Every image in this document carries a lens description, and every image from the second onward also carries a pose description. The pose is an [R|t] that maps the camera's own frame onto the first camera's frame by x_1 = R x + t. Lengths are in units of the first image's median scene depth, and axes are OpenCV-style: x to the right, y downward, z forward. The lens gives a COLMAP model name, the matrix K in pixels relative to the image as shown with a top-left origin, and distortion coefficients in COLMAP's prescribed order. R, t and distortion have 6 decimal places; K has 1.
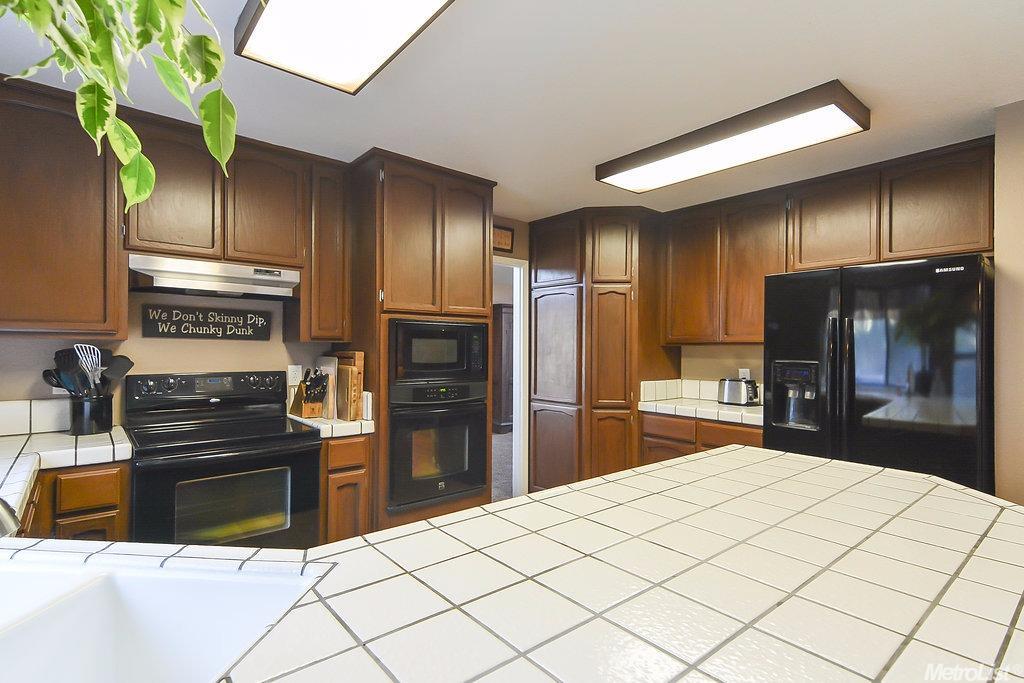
lens RADIAL K [[505.2, 0, 515.9], [0, 505.2, 346.4], [0, 0, 1]] dist [0.004419, 0.000194]
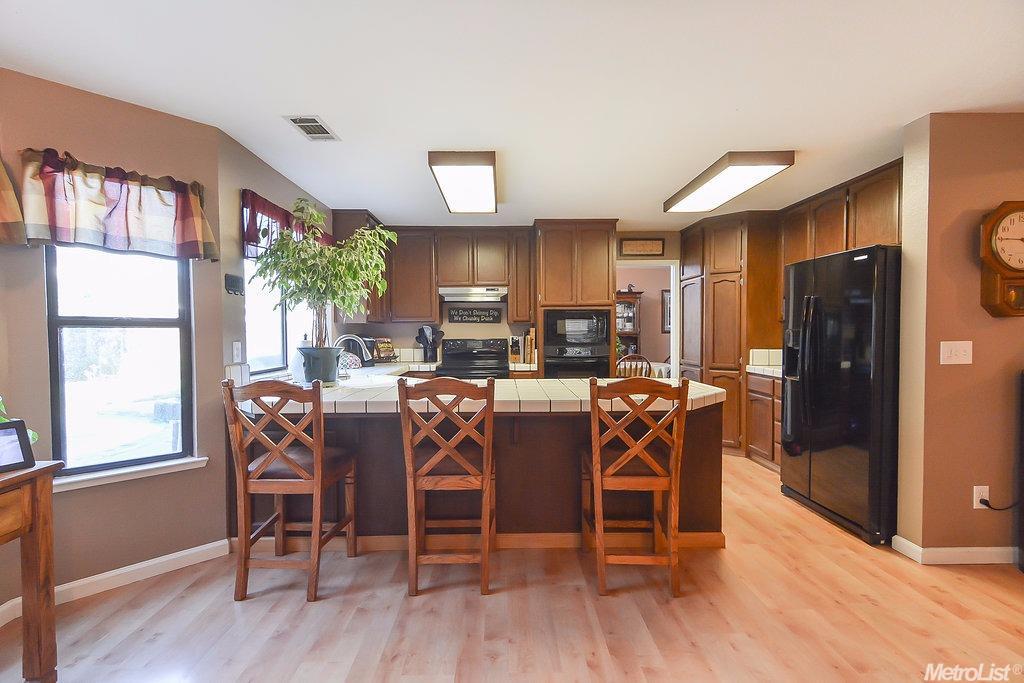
lens RADIAL K [[484.7, 0, 510.4], [0, 484.7, 344.4], [0, 0, 1]] dist [0.019952, -0.006619]
pose [[0.766451, 0.008022, -0.642253, 0.799145], [0.014493, 0.999451, 0.029779, 0.016803], [0.642140, -0.032132, 0.765914, -0.447001]]
